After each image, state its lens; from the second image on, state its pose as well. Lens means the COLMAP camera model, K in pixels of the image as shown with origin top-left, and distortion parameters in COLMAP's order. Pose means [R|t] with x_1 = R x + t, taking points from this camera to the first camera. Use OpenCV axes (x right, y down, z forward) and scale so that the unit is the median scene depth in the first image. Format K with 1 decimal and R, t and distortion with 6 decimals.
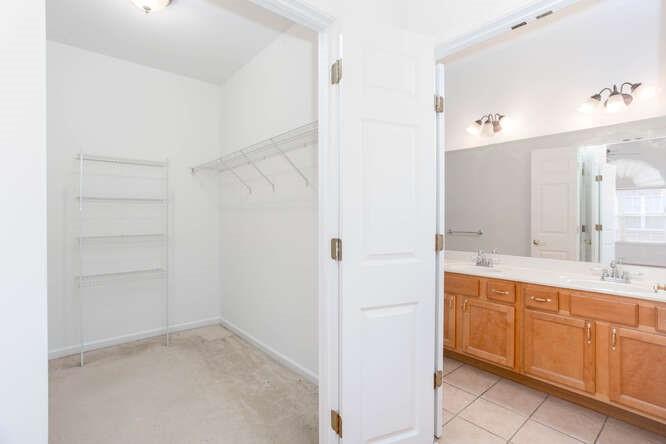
lens RADIAL K [[322.6, 0, 336.5], [0, 322.6, 219.0], [0, 0, 1]] dist [-0.000130, 0.000418]
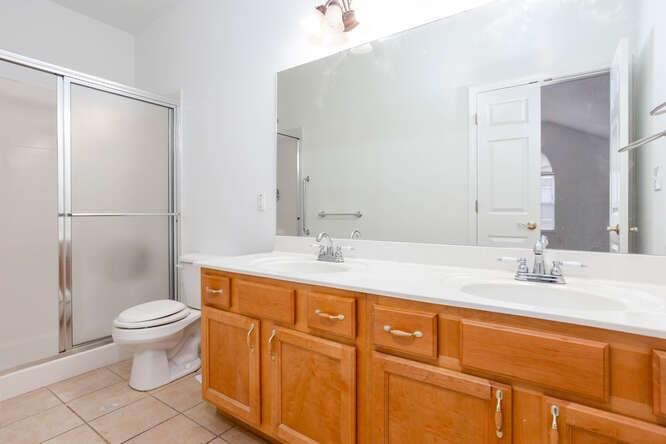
lens RADIAL K [[325.6, 0, 318.0], [0, 325.6, 214.6], [0, 0, 1]] dist [0.000197, 0.000181]
pose [[0.982647, -0.004433, 0.185430, 0.423856], [0.004791, 0.999987, -0.001480, 0.084229], [-0.185421, 0.002343, 0.982656, 0.561899]]
